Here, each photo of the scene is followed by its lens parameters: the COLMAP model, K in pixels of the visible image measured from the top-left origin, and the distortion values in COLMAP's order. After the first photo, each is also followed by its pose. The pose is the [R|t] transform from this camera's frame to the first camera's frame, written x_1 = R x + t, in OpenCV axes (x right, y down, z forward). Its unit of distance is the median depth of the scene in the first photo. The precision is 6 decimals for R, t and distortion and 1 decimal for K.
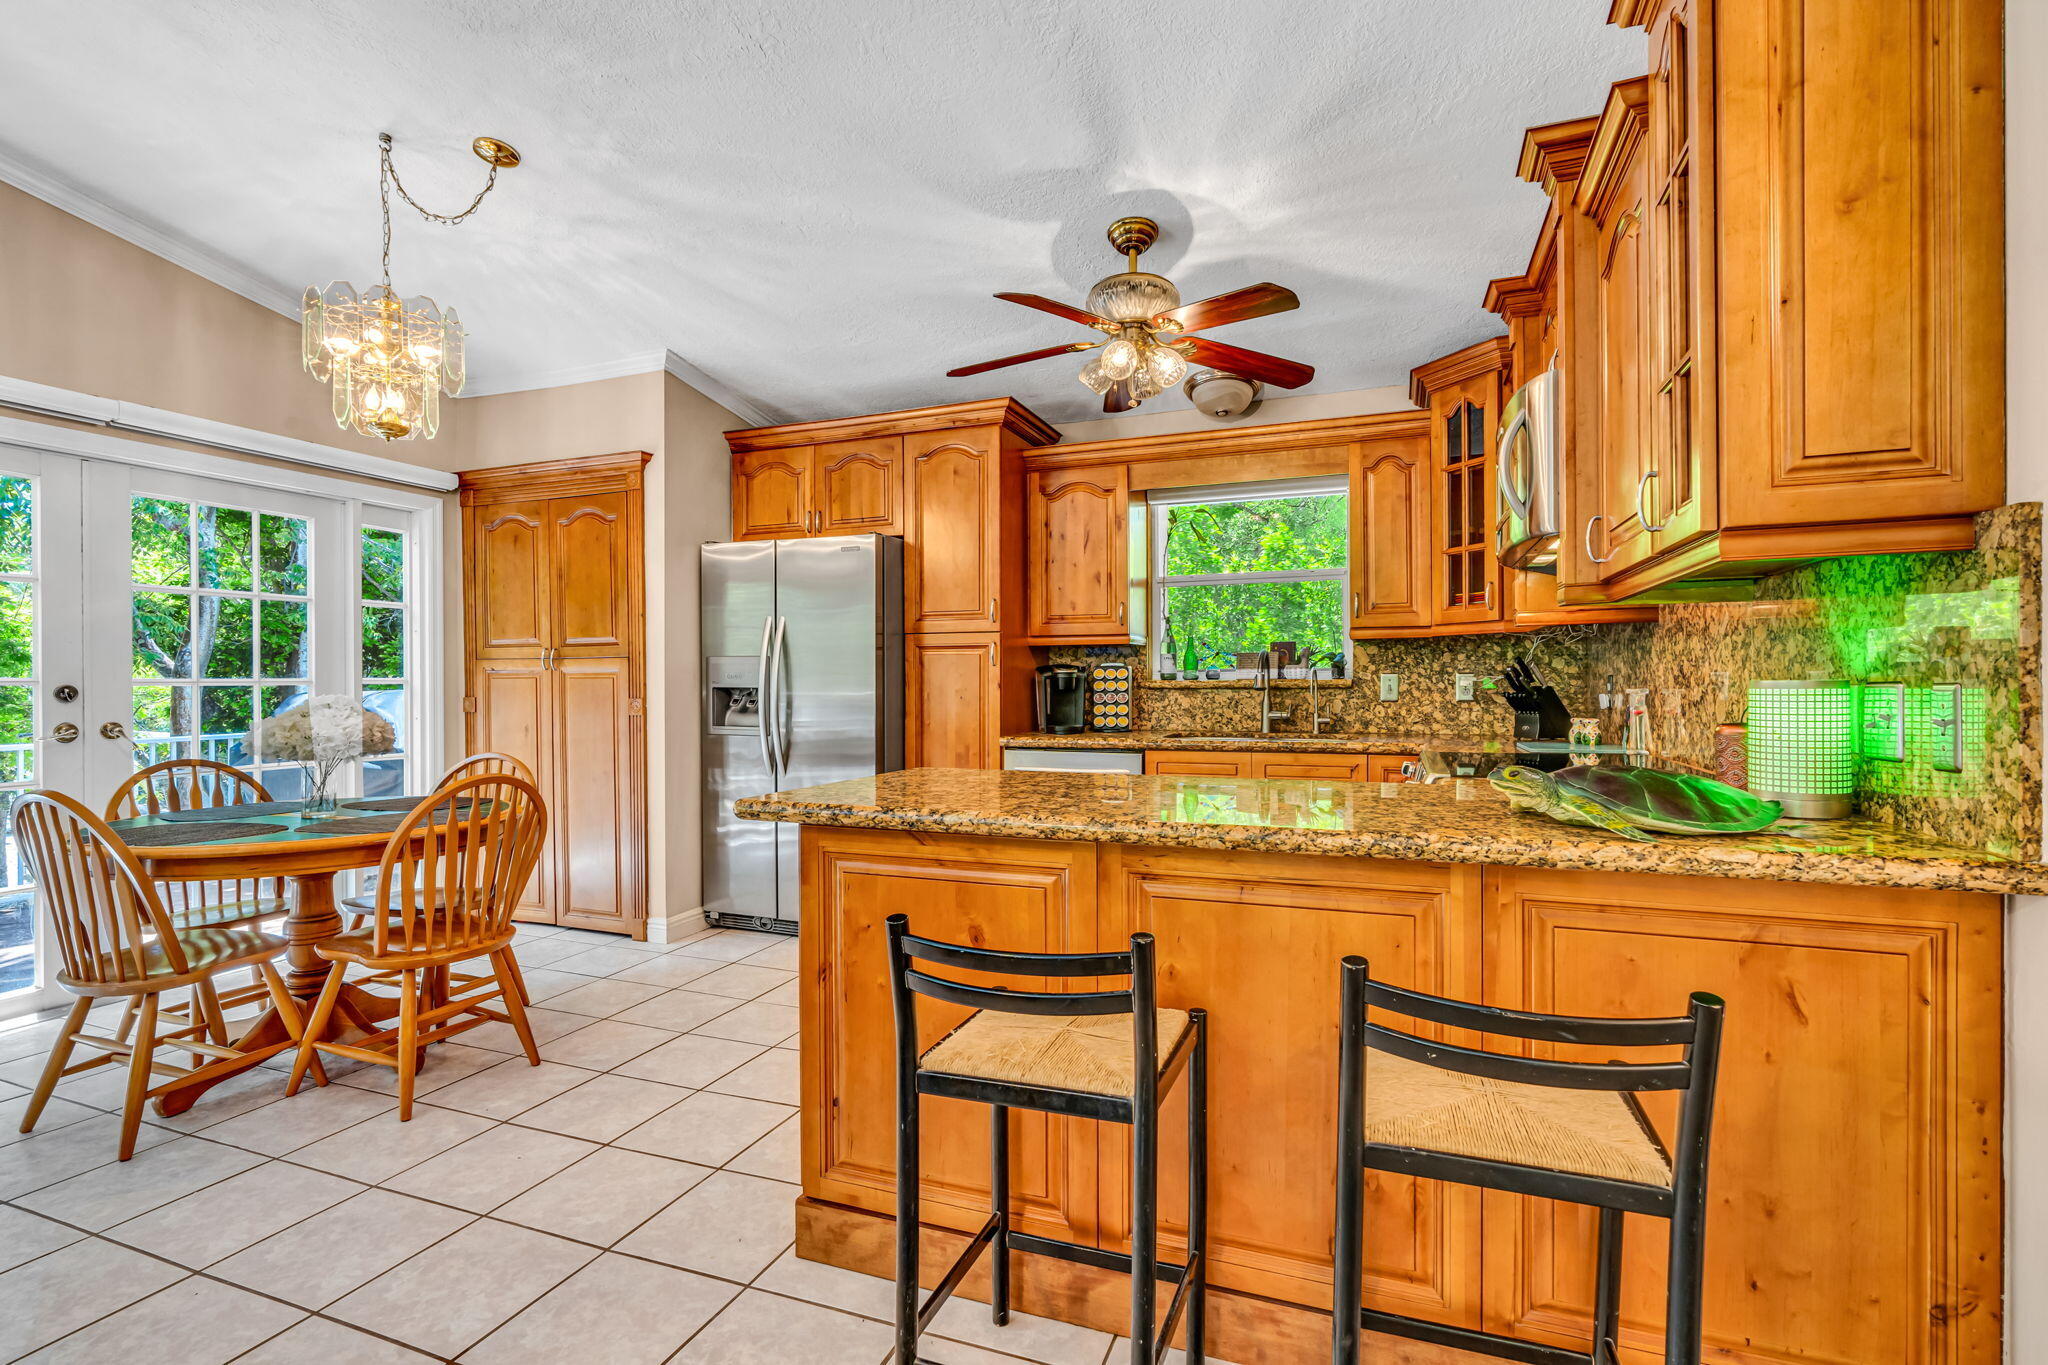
lens RADIAL K [[915.3, 0, 1089.1], [0, 915.3, 680.1], [0, 0, 1]] dist [-0.014727, -0.000123]
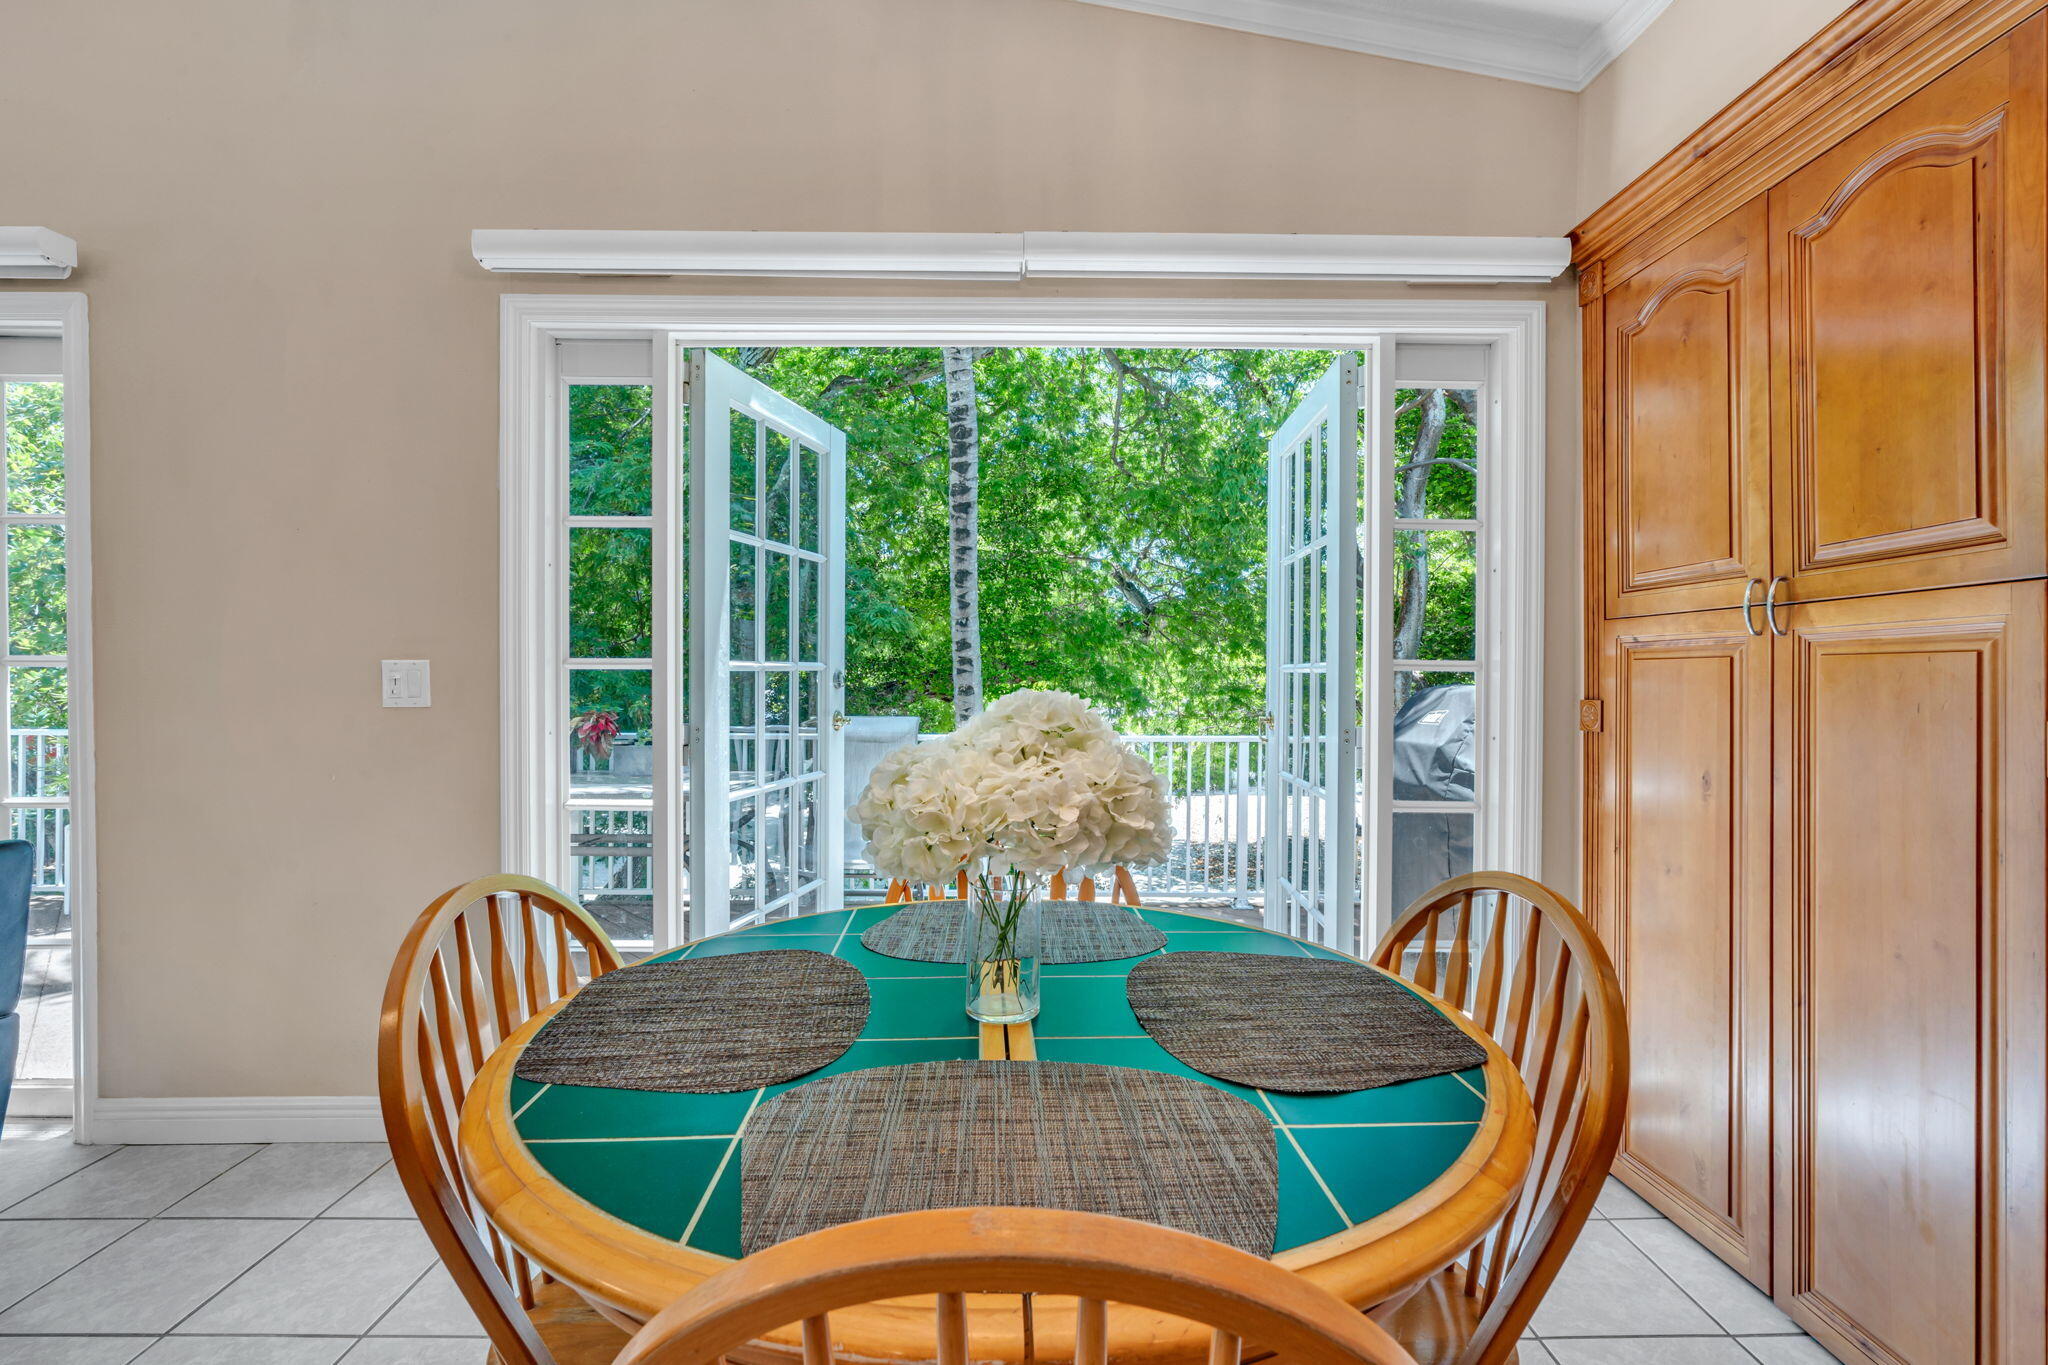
lens RADIAL K [[965.1, 0, 1024.0], [0, 965.1, 682.5], [0, 0, 1]] dist [-0.001577, 0.000061]
pose [[0.327151, 0.012420, -0.944891, -0.315119], [-0.004459, 0.999923, 0.011600, 0.005651], [0.944962, 0.000418, 0.327181, 0.580318]]
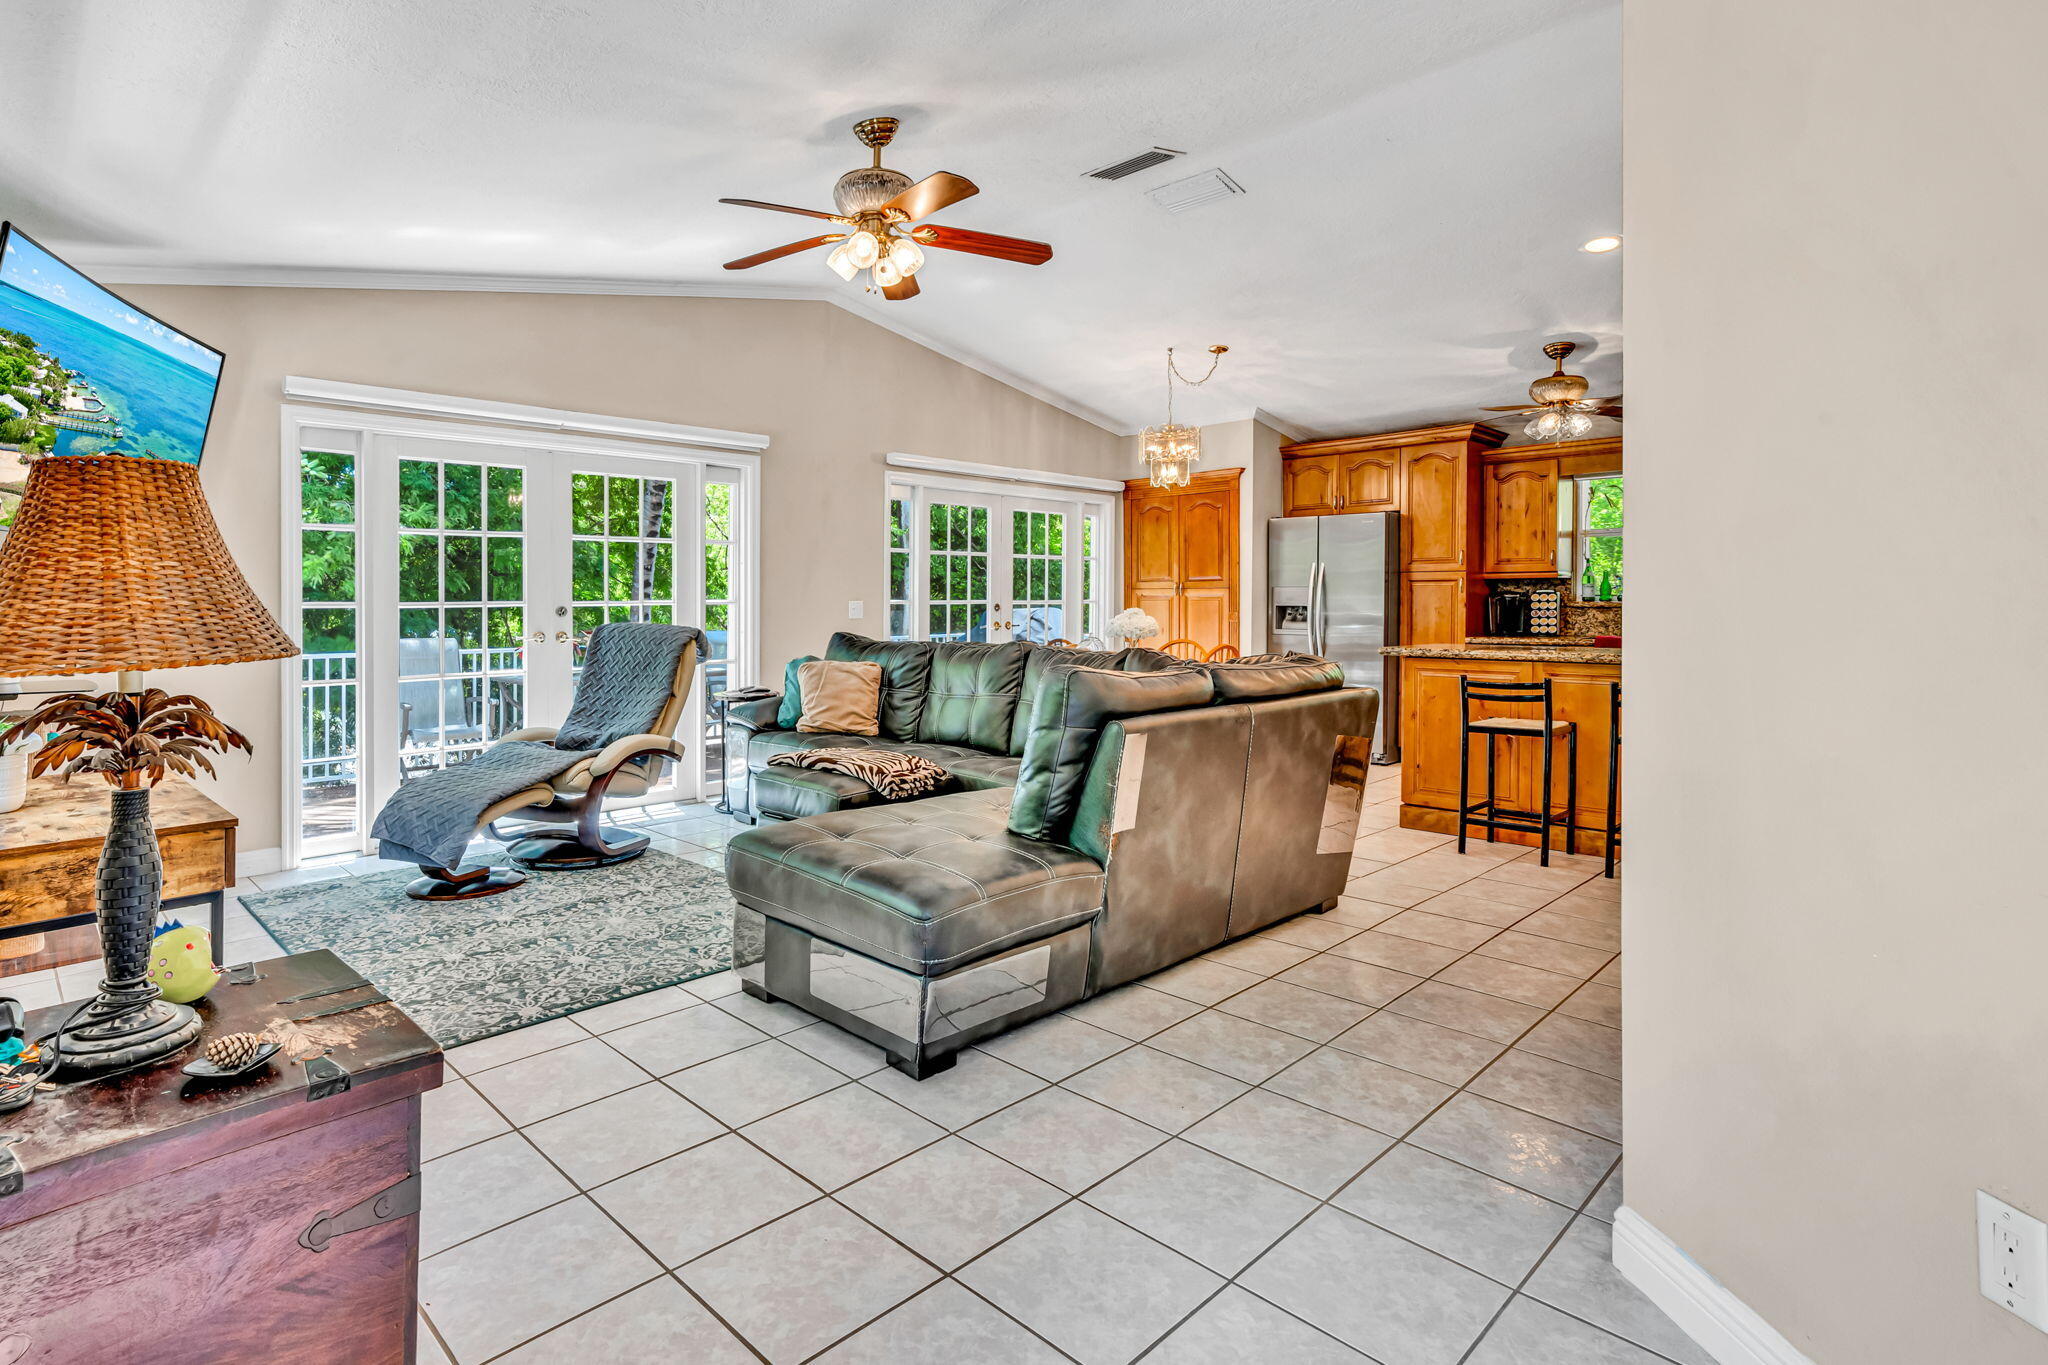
lens RADIAL K [[1044.5, 0, 1028.6], [0, 1044.5, 622.8], [0, 0, 1]] dist [-0.000650, 0.000261]
pose [[0.904735, 0.010222, -0.425853, -0.011100], [-0.000698, 0.999746, 0.022515, -0.003165], [0.425975, -0.020073, 0.904512, -0.917040]]
